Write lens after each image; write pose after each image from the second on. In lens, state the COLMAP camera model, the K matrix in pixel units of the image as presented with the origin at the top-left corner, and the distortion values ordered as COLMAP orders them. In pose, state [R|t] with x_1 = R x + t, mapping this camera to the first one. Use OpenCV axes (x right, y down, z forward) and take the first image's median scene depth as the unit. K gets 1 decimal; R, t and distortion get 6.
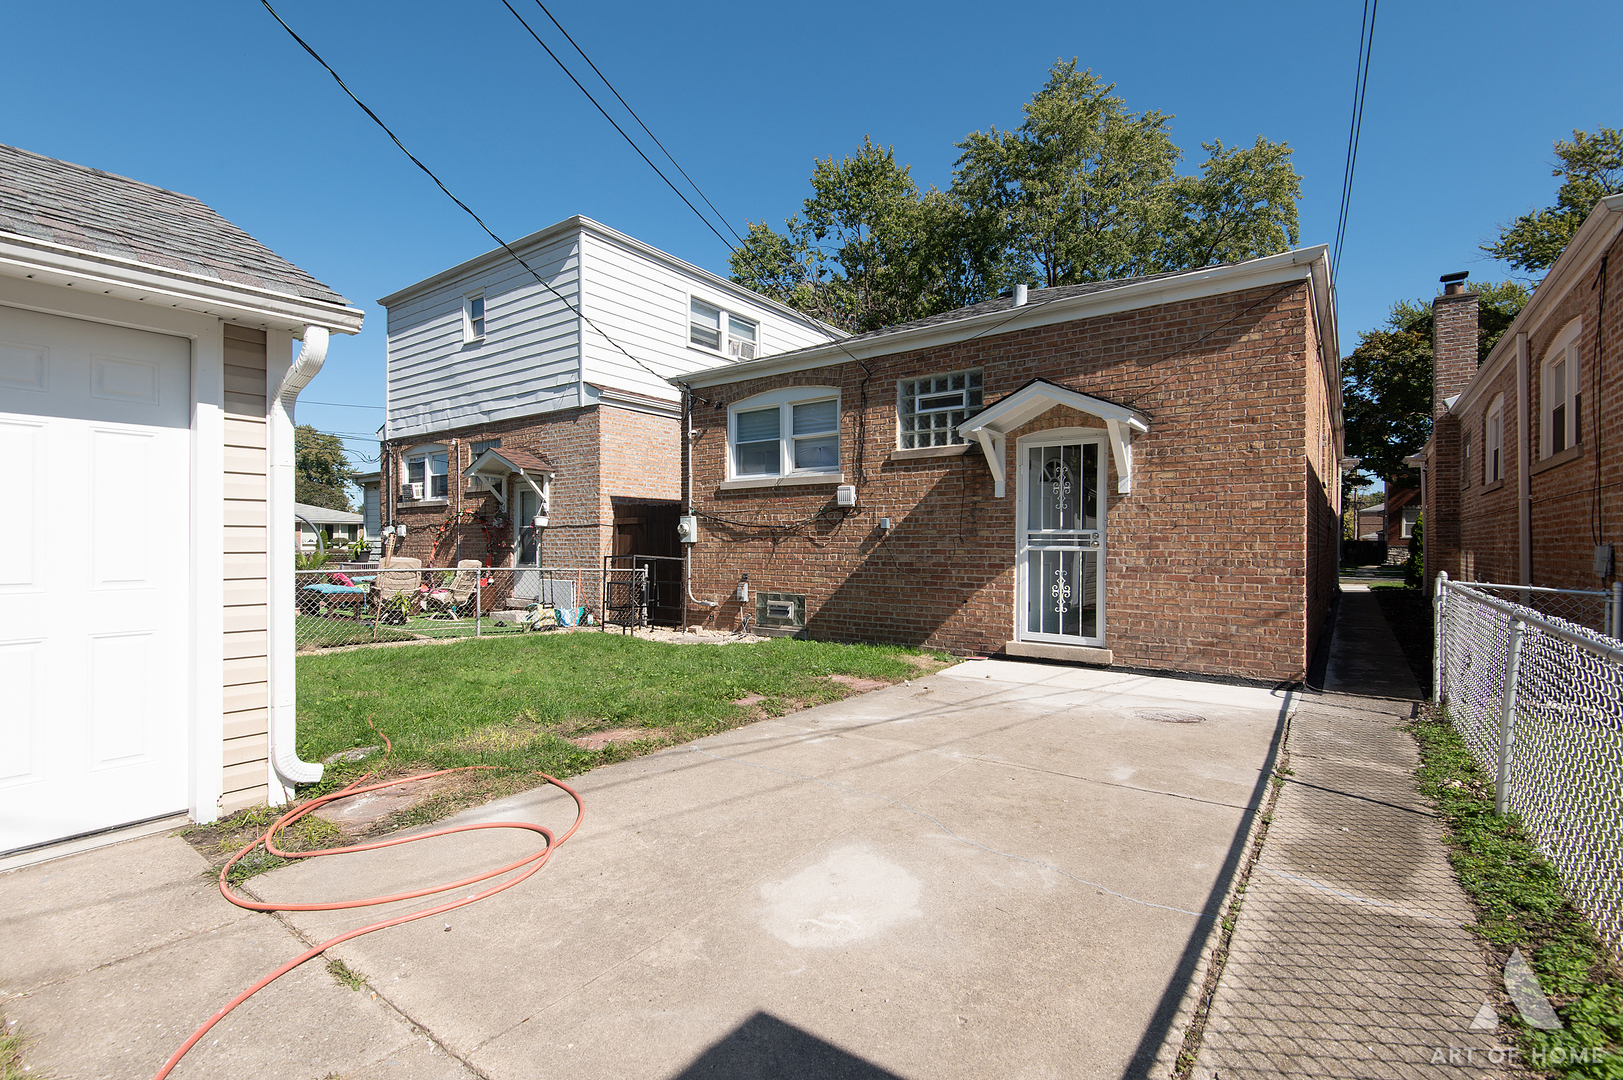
lens RADIAL K [[733.9, 0, 811.5], [0, 733.9, 540.0], [0, 0, 1]] dist [0.001106, 0.000278]
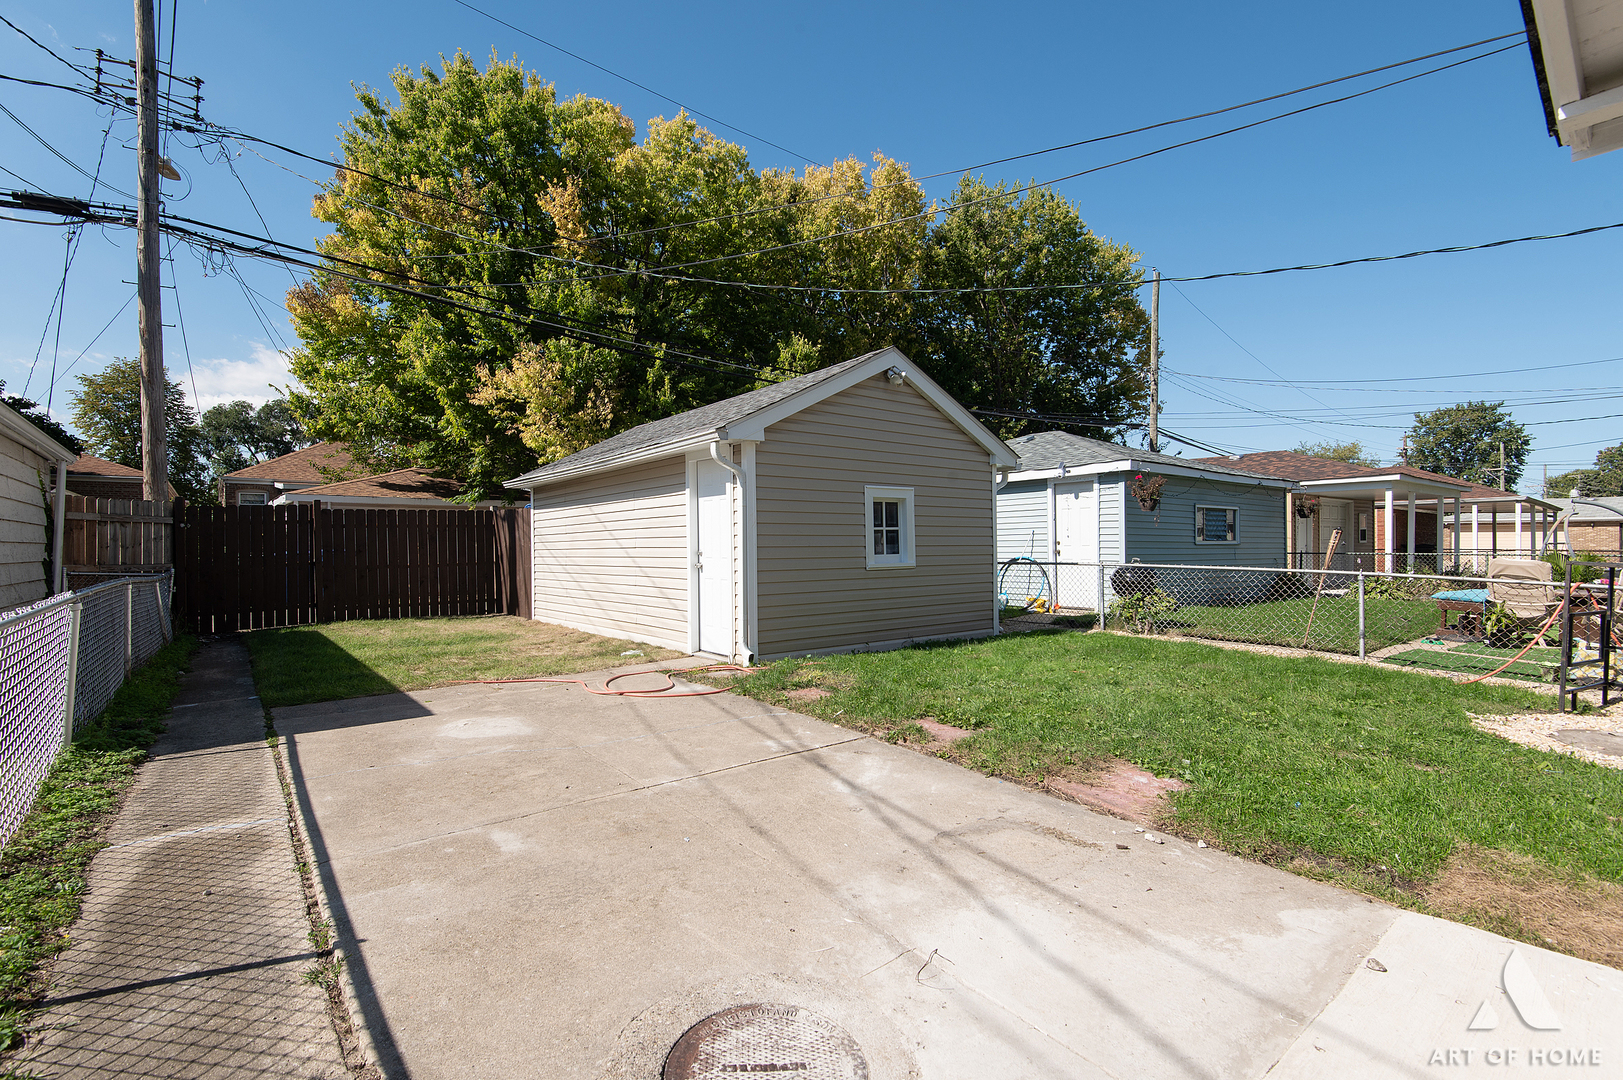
lens RADIAL K [[733.9, 0, 811.5], [0, 733.9, 540.0], [0, 0, 1]] dist [0.001106, 0.000278]
pose [[-0.256664, -0.004057, -0.966492, 1.183472], [0.007554, 0.999952, -0.006204, 0.008799], [0.966471, -0.008893, -0.256621, 1.639625]]
